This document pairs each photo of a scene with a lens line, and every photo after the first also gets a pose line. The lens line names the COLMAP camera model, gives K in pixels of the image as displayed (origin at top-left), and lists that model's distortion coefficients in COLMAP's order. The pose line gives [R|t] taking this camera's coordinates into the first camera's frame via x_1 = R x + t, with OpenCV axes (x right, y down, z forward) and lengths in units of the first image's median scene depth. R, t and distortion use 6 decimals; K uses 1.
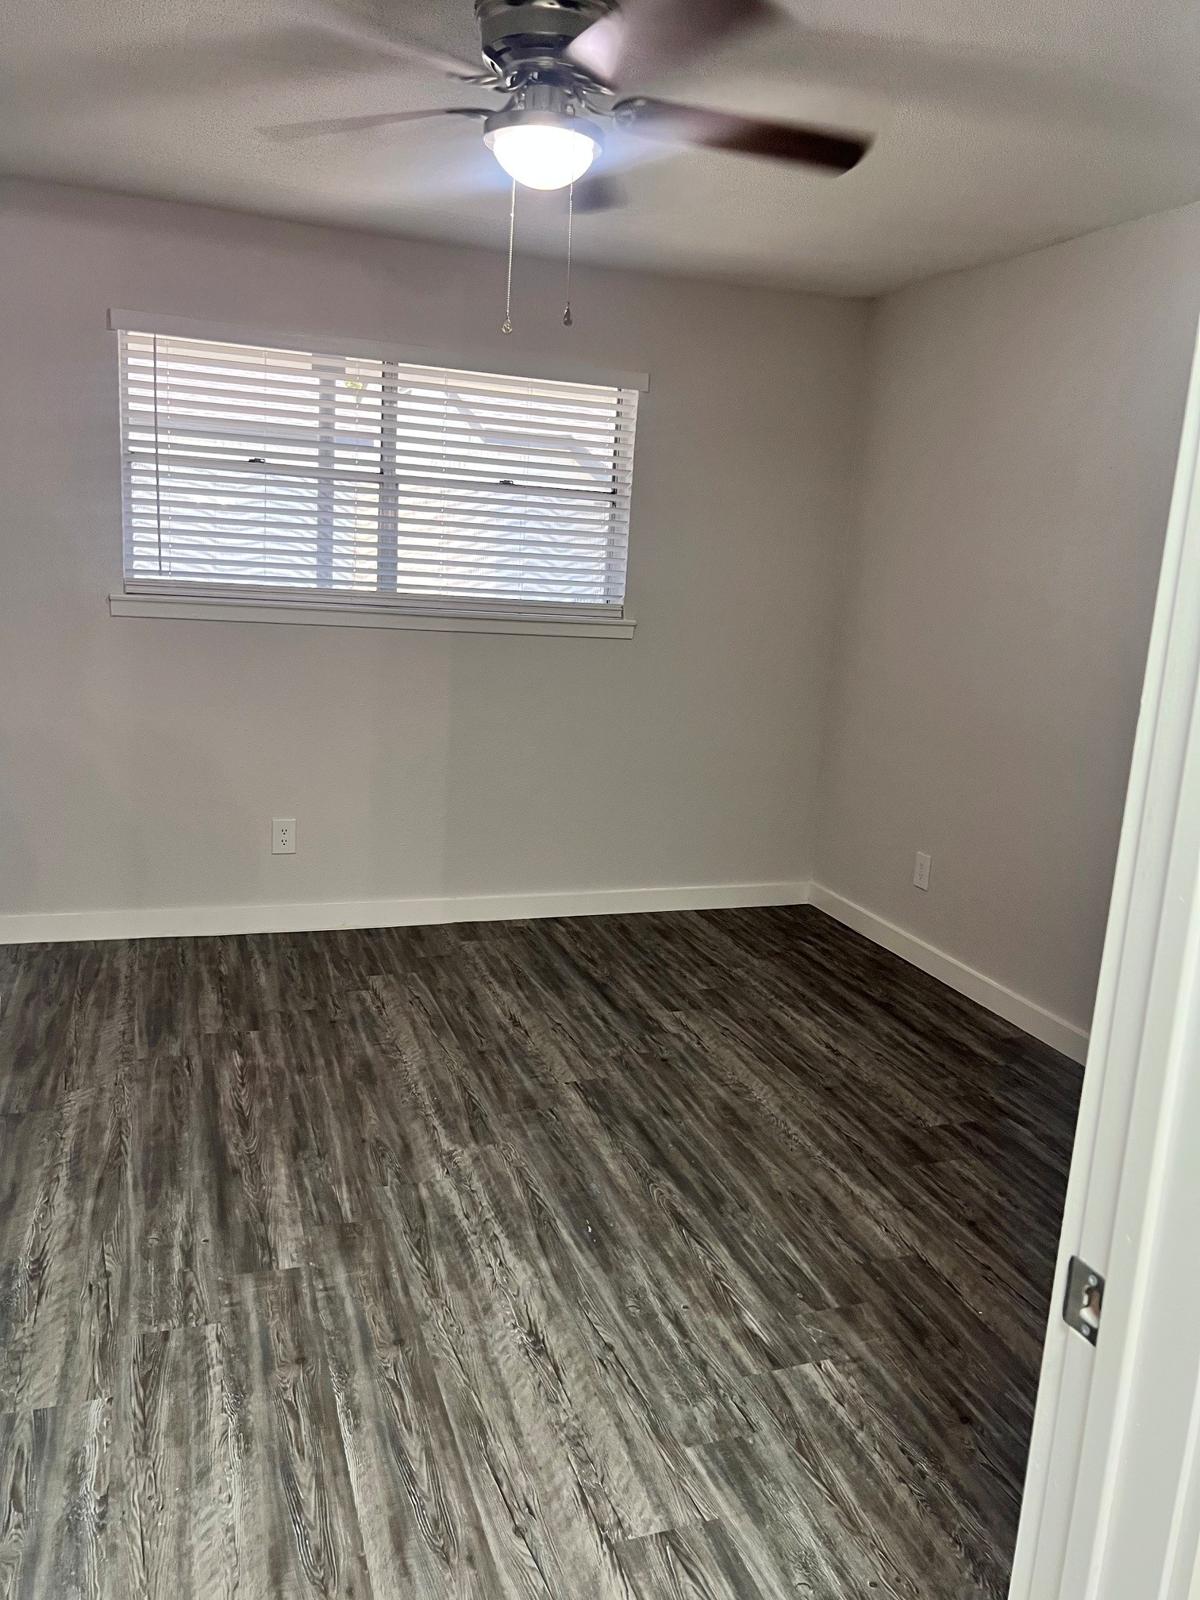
lens RADIAL K [[1198.8, 0, 600.0], [0, 1198.8, 800.0], [0, 0, 1]] dist [0.114650, -0.175884]
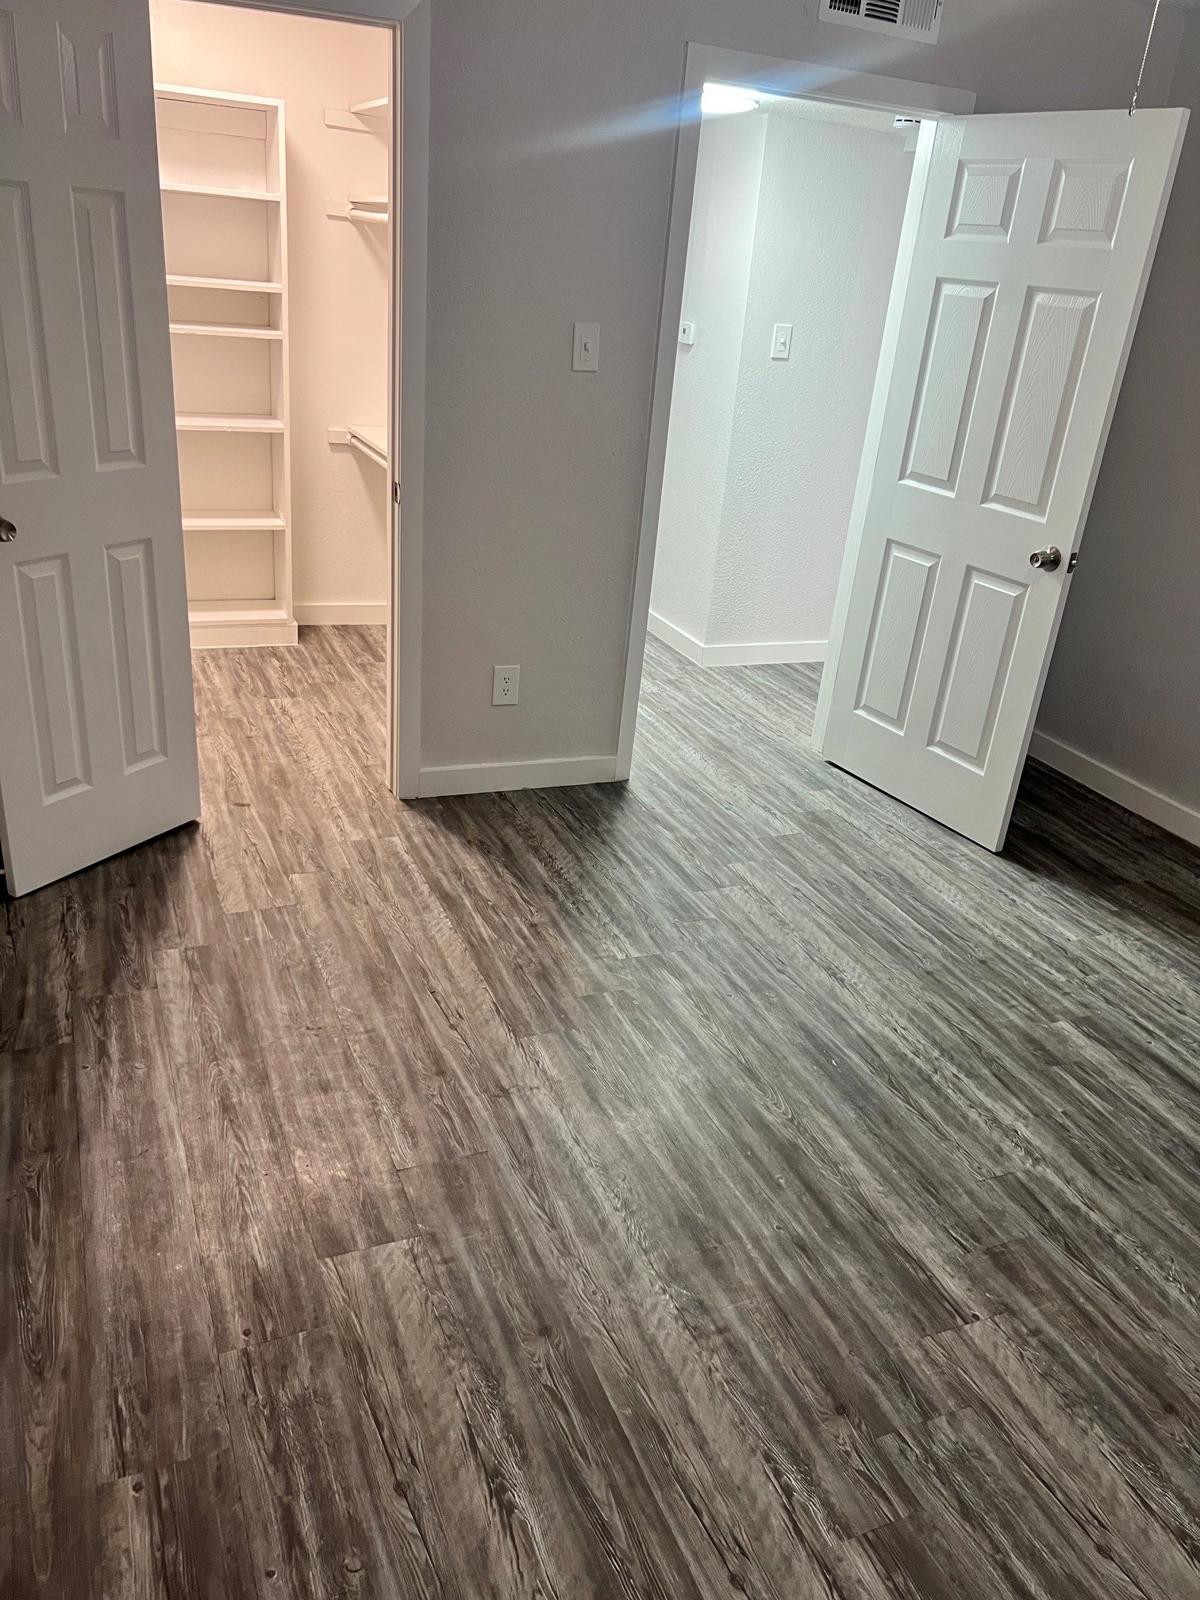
lens RADIAL K [[1198.8, 0, 600.0], [0, 1198.8, 800.0], [0, 0, 1]] dist [0.114650, -0.175884]
pose [[-0.984903, -0.119593, -0.125159, 0.342781], [-0.170428, 0.796655, 0.579909, -0.382111], [0.030355, 0.592485, -0.805010, 1.702246]]
